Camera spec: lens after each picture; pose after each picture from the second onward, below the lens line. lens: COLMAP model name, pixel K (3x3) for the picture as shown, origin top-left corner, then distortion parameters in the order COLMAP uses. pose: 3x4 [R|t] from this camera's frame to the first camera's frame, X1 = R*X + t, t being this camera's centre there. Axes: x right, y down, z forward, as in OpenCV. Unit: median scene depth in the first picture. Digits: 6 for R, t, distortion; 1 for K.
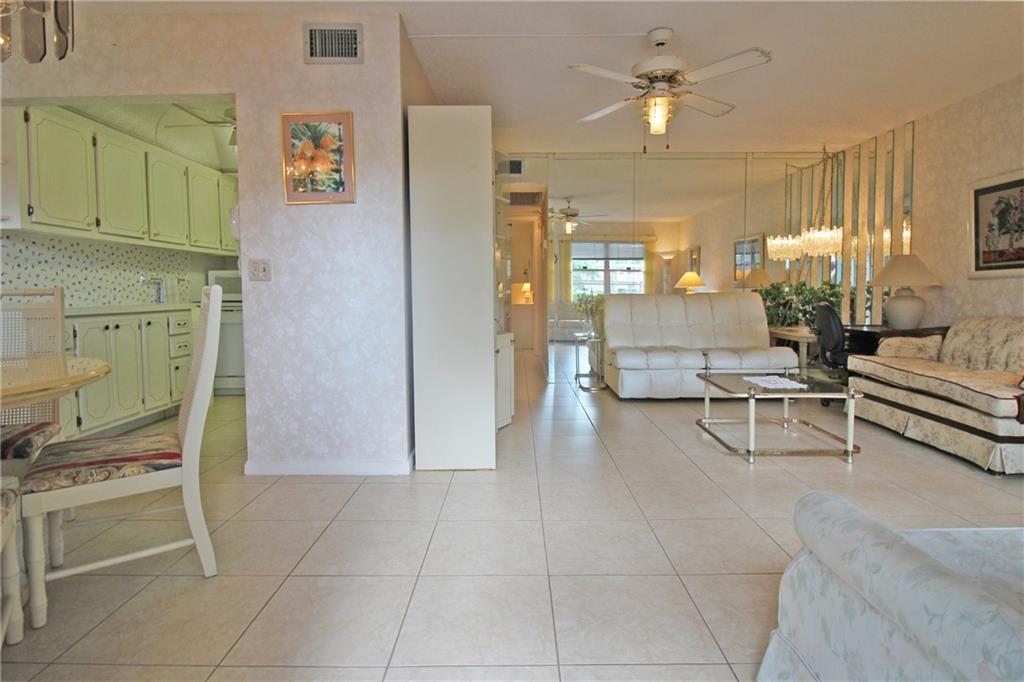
lens RADIAL K [[538.1, 0, 516.0], [0, 538.1, 321.0], [0, 0, 1]] dist [0.000174, -0.013463]
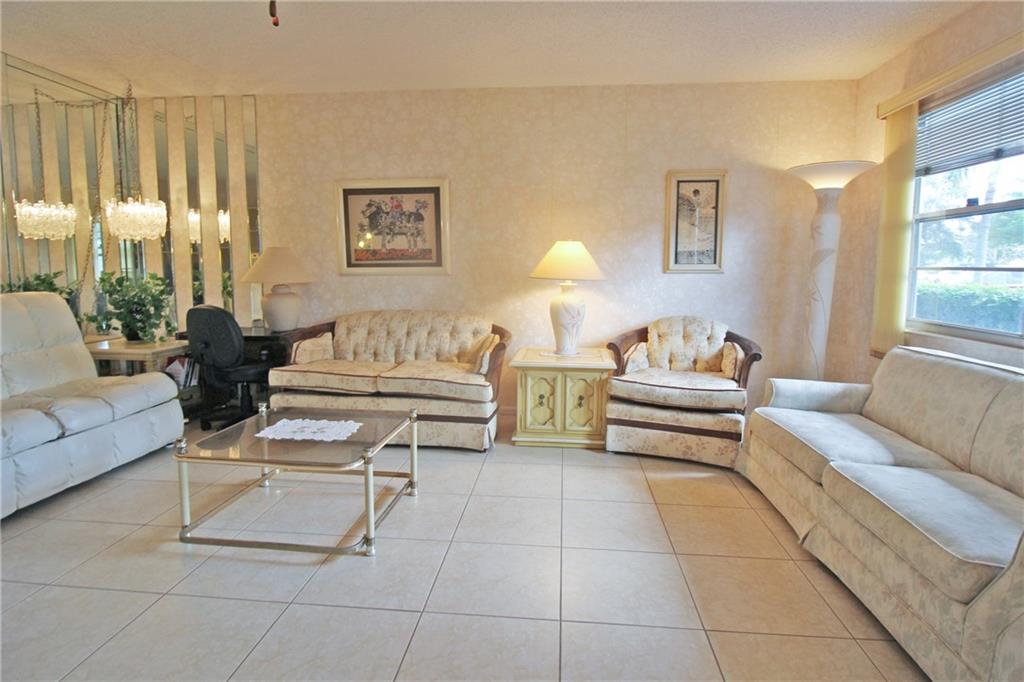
lens RADIAL K [[533.8, 0, 516.3], [0, 533.8, 320.4], [0, 0, 1]] dist [0.002808, -0.013774]
pose [[0.089859, -0.092785, 0.991623, -0.157616], [0.049058, 0.994855, 0.088642, -0.068847], [-0.994746, 0.040681, 0.093949, 0.590294]]
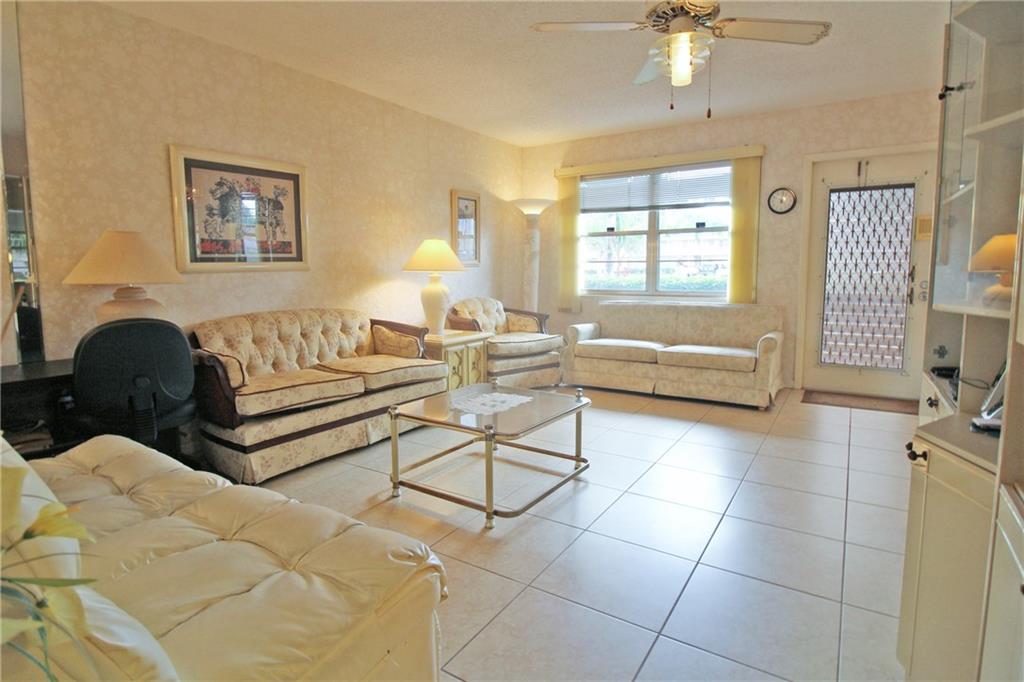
lens RADIAL K [[533.8, 0, 516.3], [0, 533.8, 320.4], [0, 0, 1]] dist [0.002808, -0.013774]
pose [[-0.842722, -0.042867, 0.536640, 0.029845], [0.040013, 0.989080, 0.141844, -0.103985], [-0.536860, 0.141008, -0.831804, 1.439507]]
